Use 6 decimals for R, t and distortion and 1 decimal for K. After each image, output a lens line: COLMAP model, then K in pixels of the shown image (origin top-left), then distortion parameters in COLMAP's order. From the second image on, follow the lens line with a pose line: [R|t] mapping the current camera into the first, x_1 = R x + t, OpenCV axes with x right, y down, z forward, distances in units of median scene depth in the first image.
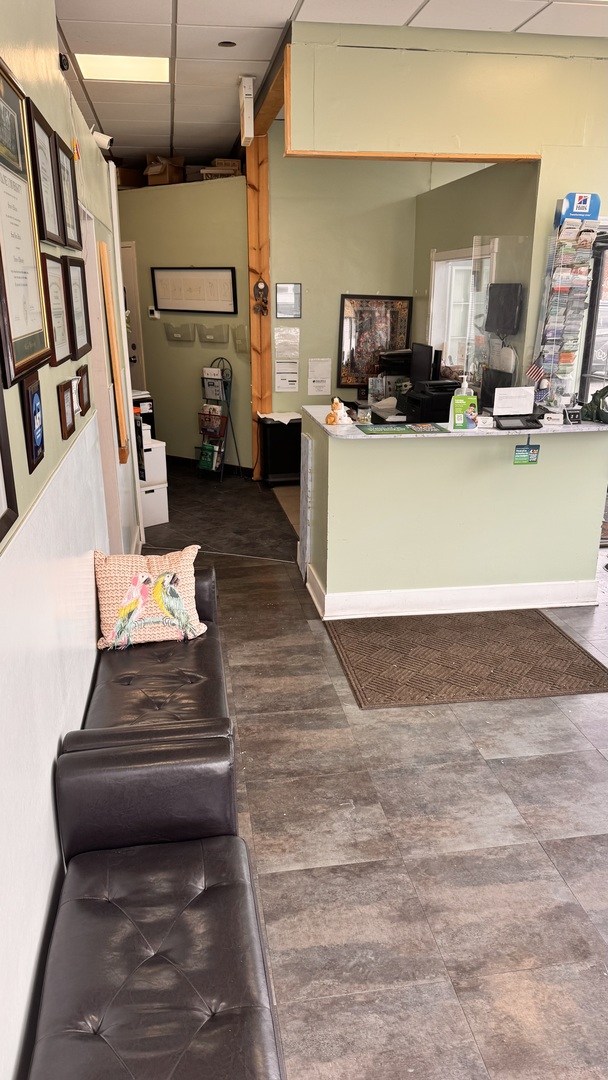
lens RADIAL K [[758.9, 0, 292.6], [0, 758.9, 546.8], [0, 0, 1]] dist [0.076957, -0.106380]
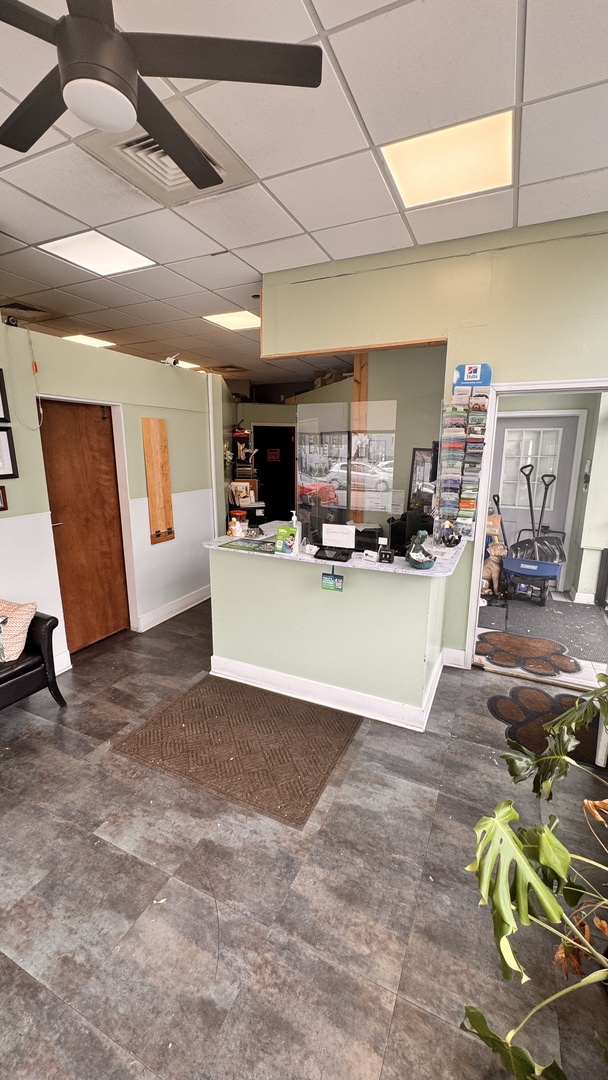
lens RADIAL K [[432.0, 0, 304.5], [0, 432.0, 541.9], [0, 0, 1]] dist [-0.006291, 0.000492]
pose [[0.833699, 0.127418, -0.537318, 0.539768], [-0.181521, 0.982179, -0.048737, -0.123751], [0.521532, 0.138166, 0.841971, 0.364825]]
